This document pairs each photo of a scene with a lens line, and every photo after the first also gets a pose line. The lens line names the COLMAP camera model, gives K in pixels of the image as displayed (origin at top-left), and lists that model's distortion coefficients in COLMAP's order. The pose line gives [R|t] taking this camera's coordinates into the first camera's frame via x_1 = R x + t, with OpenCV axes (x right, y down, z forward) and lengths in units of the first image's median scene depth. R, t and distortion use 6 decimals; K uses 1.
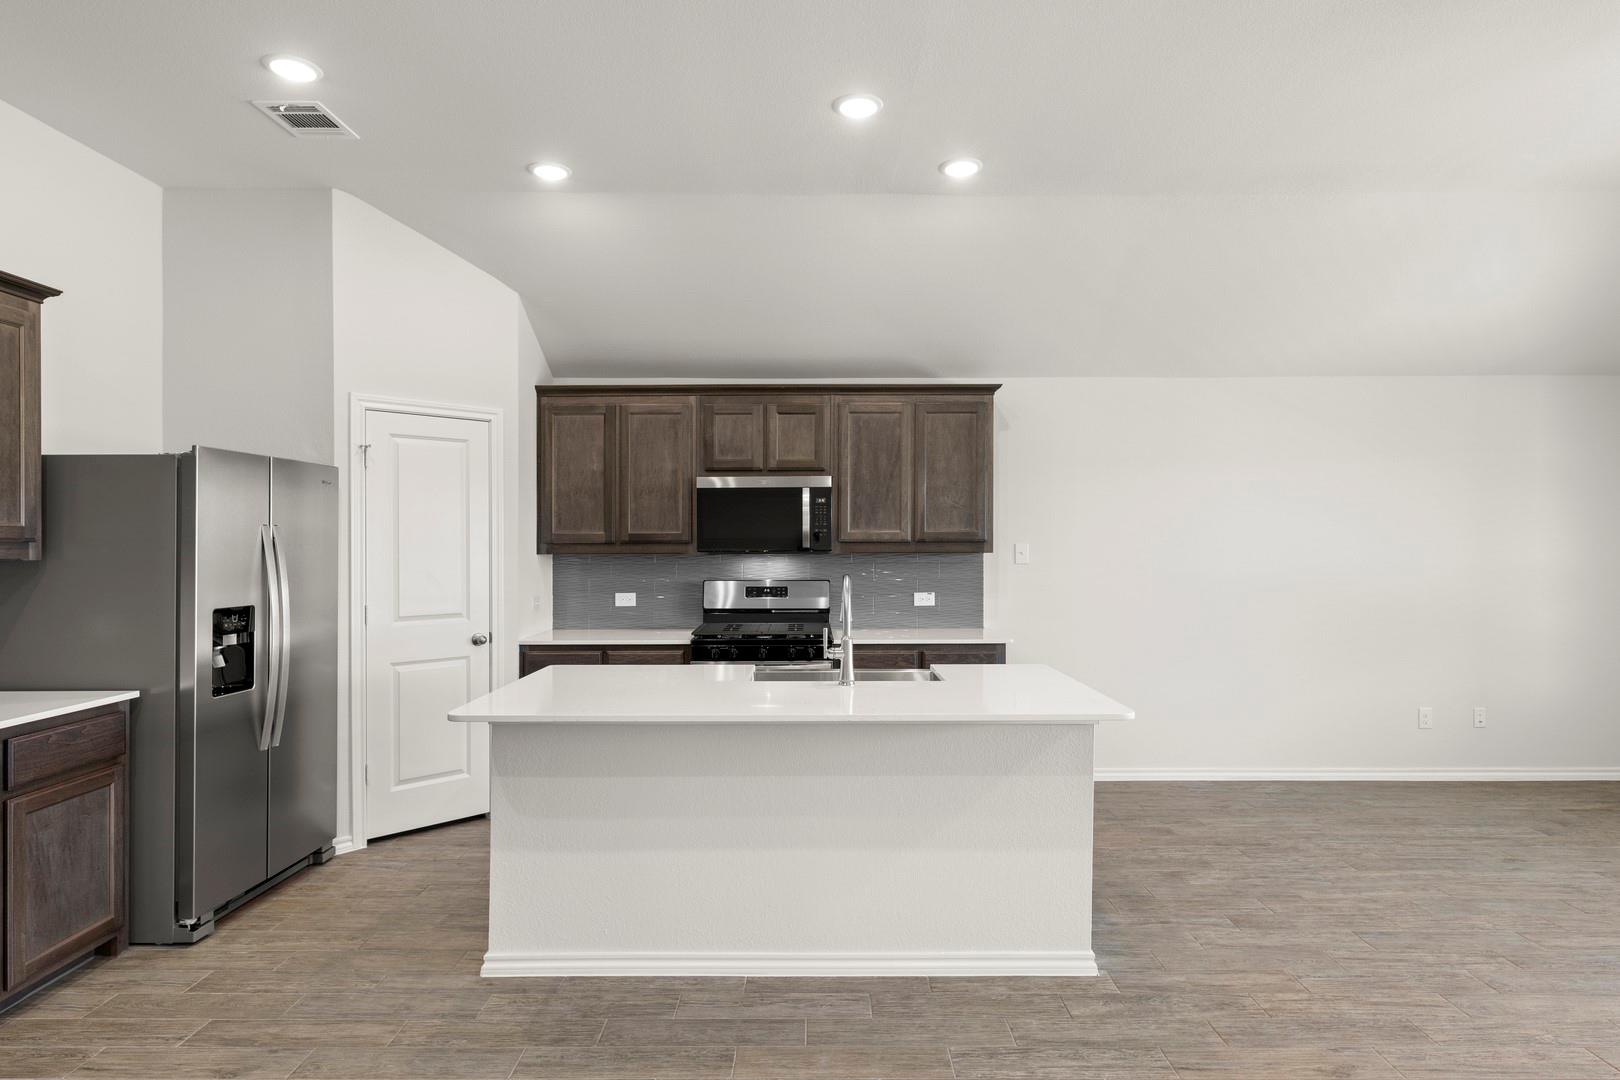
lens RADIAL K [[920.6, 0, 794.6], [0, 920.6, 567.6], [0, 0, 1]] dist [0.002946, -0.002783]
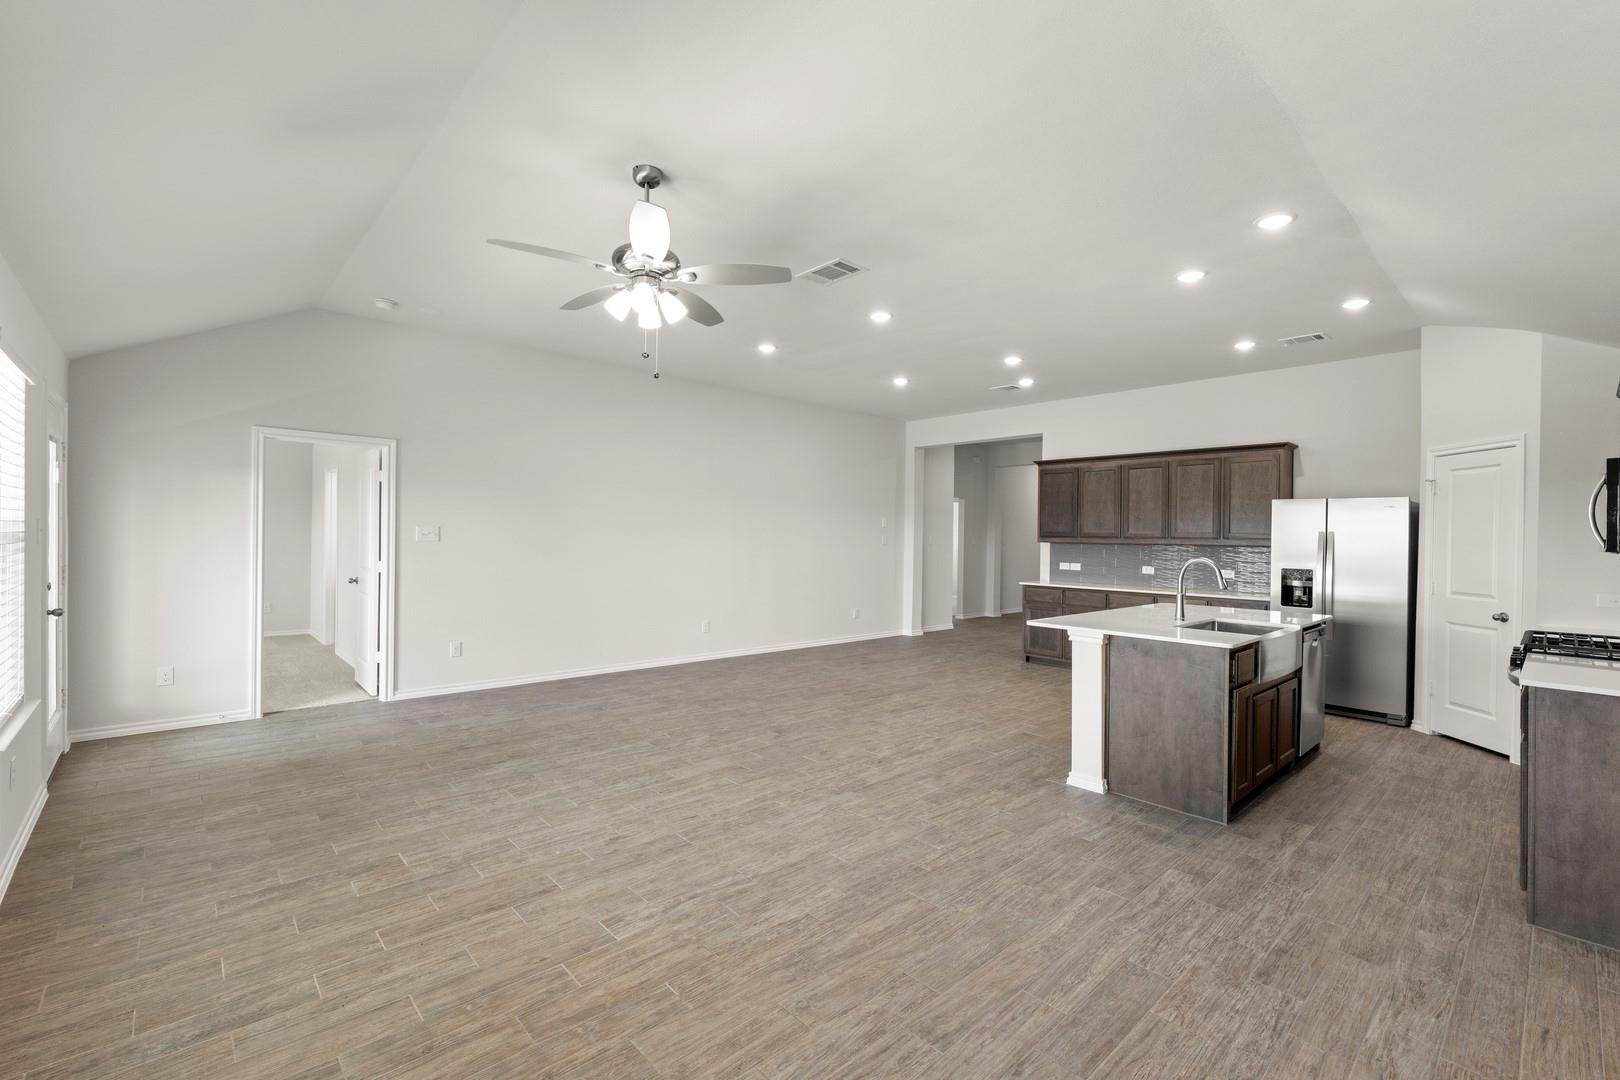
lens RADIAL K [[686.9, 0, 805.0], [0, 686.9, 535.8], [0, 0, 1]] dist [-0.000318, -0.000433]
pose [[-0.743855, -0.010738, -0.668255, 1.191659], [-0.030988, 0.999350, 0.018434, -0.026430], [0.667623, 0.034420, -0.743704, 1.228459]]
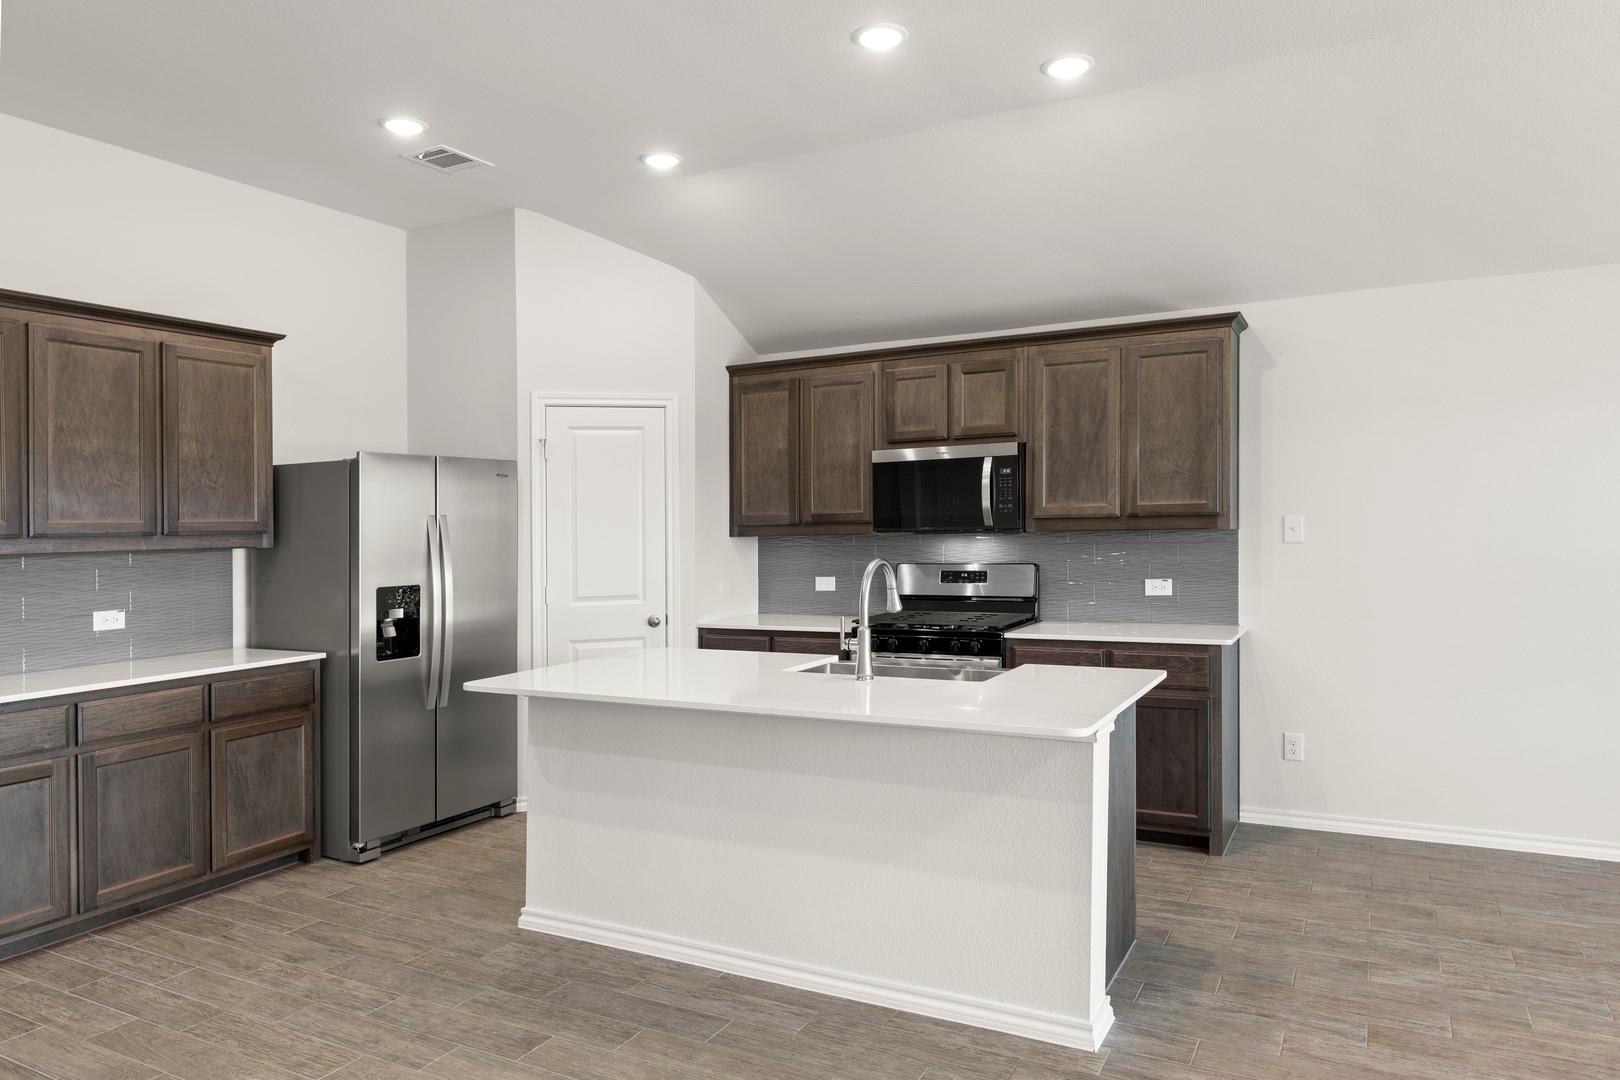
lens RADIAL K [[1066.3, 0, 786.9], [0, 1066.3, 547.9], [0, 0, 1]] dist [-0.007508, 0.007546]
pose [[0.877886, -0.004521, -0.478849, 0.410794], [0.005552, 0.999984, 0.000738, -0.003656], [0.478838, -0.003306, 0.877897, 0.033724]]
